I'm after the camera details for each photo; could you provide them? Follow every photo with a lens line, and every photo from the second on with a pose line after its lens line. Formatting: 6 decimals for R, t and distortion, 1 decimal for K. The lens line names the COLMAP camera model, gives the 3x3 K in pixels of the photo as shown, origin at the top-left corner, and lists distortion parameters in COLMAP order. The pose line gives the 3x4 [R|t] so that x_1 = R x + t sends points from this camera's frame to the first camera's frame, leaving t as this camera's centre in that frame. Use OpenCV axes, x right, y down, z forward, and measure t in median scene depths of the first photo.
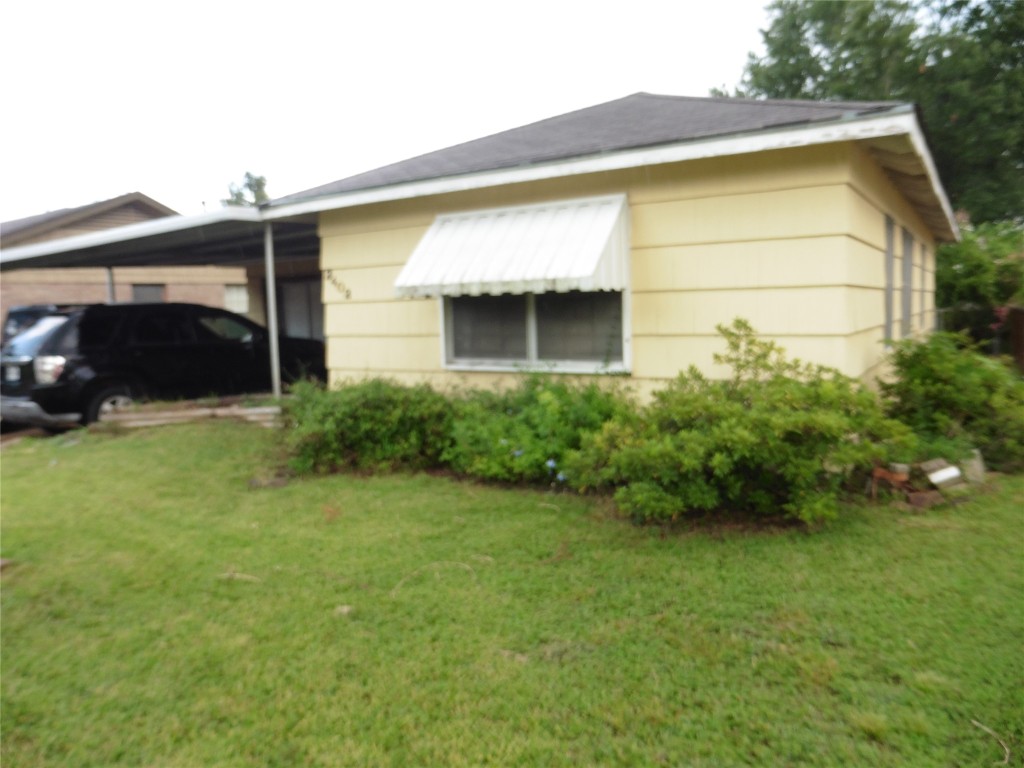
lens RADIAL K [[725.3, 0, 512.0], [0, 725.3, 384.0], [0, 0, 1]] dist [-0.070979, 0.001027]
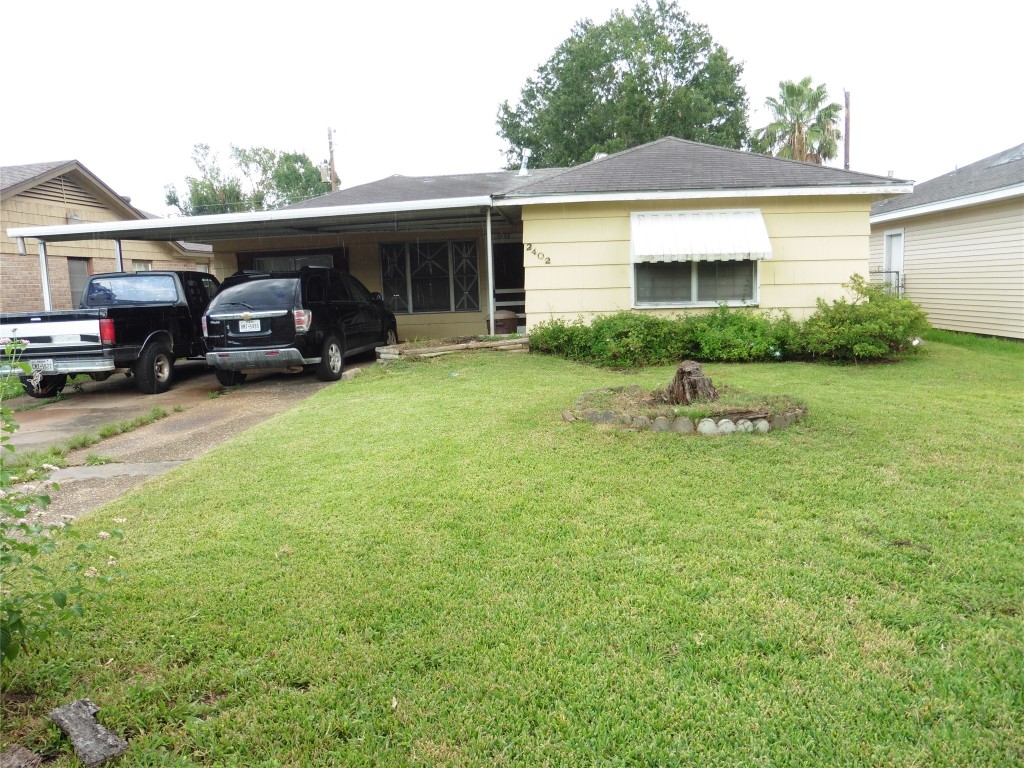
lens RADIAL K [[725.3, 0, 512.0], [0, 725.3, 384.0], [0, 0, 1]] dist [-0.070979, 0.001027]
pose [[0.881258, -0.060207, 0.468785, -1.098875], [0.054580, 0.998181, 0.025594, 0.090352], [-0.469474, 0.003031, 0.882941, -0.278106]]
